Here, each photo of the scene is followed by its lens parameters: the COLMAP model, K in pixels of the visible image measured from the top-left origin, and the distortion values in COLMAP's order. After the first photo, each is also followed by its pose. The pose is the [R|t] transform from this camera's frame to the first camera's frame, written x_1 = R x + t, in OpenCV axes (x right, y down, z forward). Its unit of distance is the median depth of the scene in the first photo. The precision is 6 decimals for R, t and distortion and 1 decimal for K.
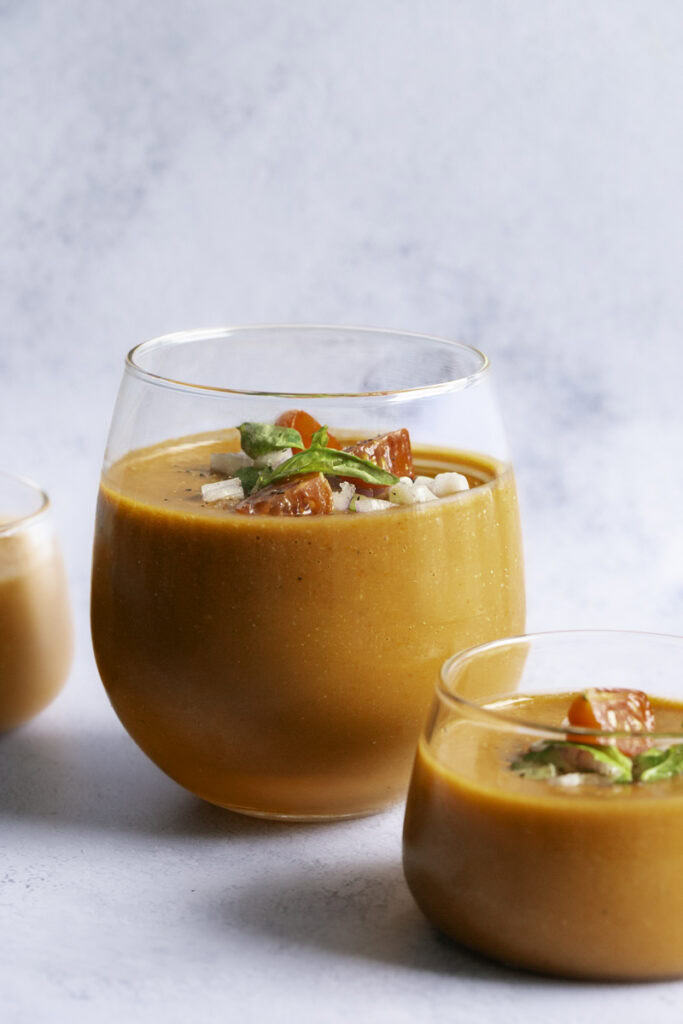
lens RADIAL K [[3229.2, 0, 341.3], [0, 3229.2, 511.7], [0, 0, 1]] dist [0.034459, 0.000000]
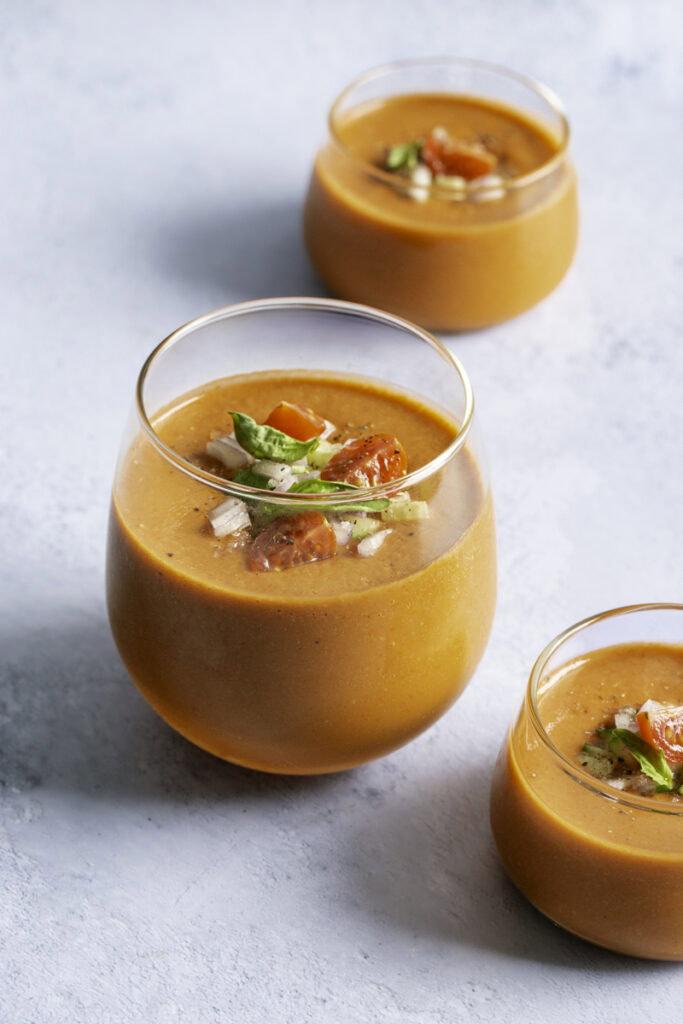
lens RADIAL K [[3229.2, 0, 340.9], [0, 3229.2, 518.7], [0, 0, 1]] dist [0.034459, 0.000000]
pose [[0.993024, -0.050035, 0.106768, -0.118903], [-0.000072, 0.905245, 0.424891, -0.481350], [-0.117911, -0.421935, 0.898926, 0.010467]]
